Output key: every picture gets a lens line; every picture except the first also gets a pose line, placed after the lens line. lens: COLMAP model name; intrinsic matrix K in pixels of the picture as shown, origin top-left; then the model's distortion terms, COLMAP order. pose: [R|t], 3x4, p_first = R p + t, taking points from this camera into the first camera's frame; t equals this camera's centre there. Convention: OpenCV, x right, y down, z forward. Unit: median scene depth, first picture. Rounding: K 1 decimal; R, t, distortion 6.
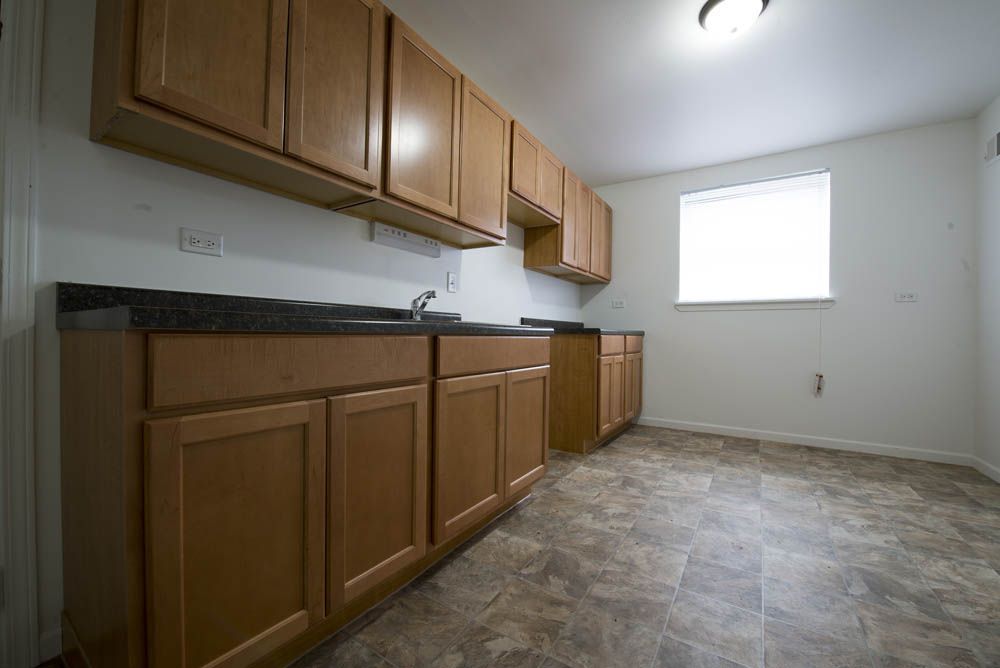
lens RADIAL K [[403.6, 0, 498.1], [0, 403.6, 331.6], [0, 0, 1]] dist [-0.013545, -0.001559]
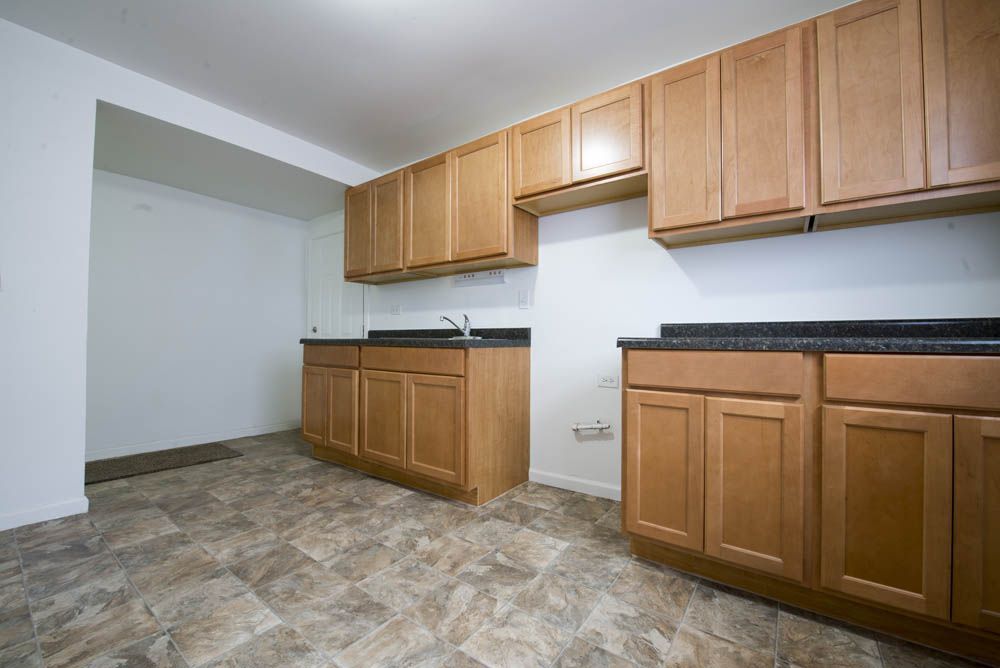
lens RADIAL K [[403.6, 0, 502.1], [0, 403.6, 336.9], [0, 0, 1]] dist [-0.013545, -0.001559]
pose [[-0.062575, -0.023679, -0.997759, 1.130137], [-0.003837, 0.999717, -0.023485, 0.003709], [0.998033, 0.002359, -0.062648, 1.170231]]
